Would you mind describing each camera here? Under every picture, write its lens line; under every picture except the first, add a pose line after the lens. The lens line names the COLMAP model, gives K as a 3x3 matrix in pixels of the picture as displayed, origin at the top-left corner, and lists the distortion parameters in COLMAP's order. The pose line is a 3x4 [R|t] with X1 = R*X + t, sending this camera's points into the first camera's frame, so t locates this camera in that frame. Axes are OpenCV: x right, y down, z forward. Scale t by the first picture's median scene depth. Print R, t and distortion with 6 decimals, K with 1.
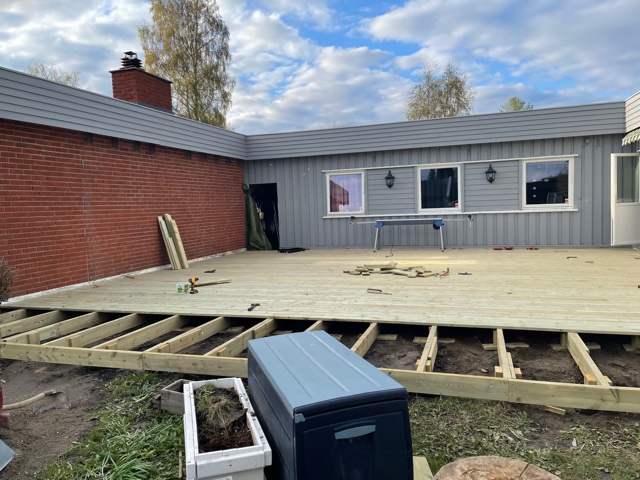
lens RADIAL K [[471.2, 0, 320.8], [0, 471.2, 227.3], [0, 0, 1]] dist [0.073605, -0.094015]
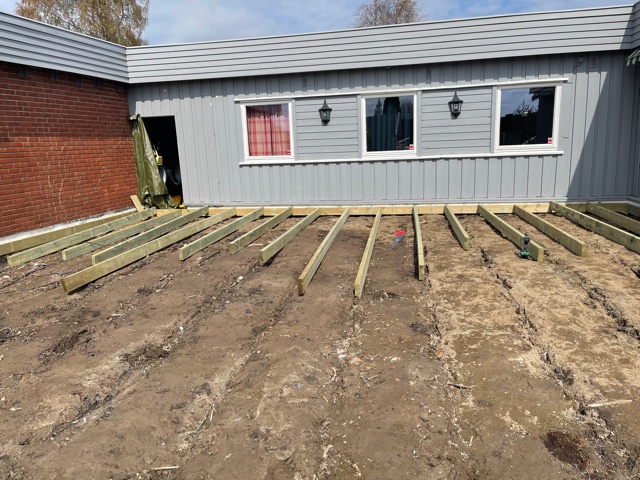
lens RADIAL K [[471.2, 0, 320.8], [0, 471.2, 227.3], [0, 0, 1]] dist [0.073605, -0.094015]
pose [[0.993681, -0.023303, 0.109796, 0.054006], [0.008769, 0.991339, 0.131033, -0.019018], [-0.111899, -0.129242, 0.985279, 0.244571]]
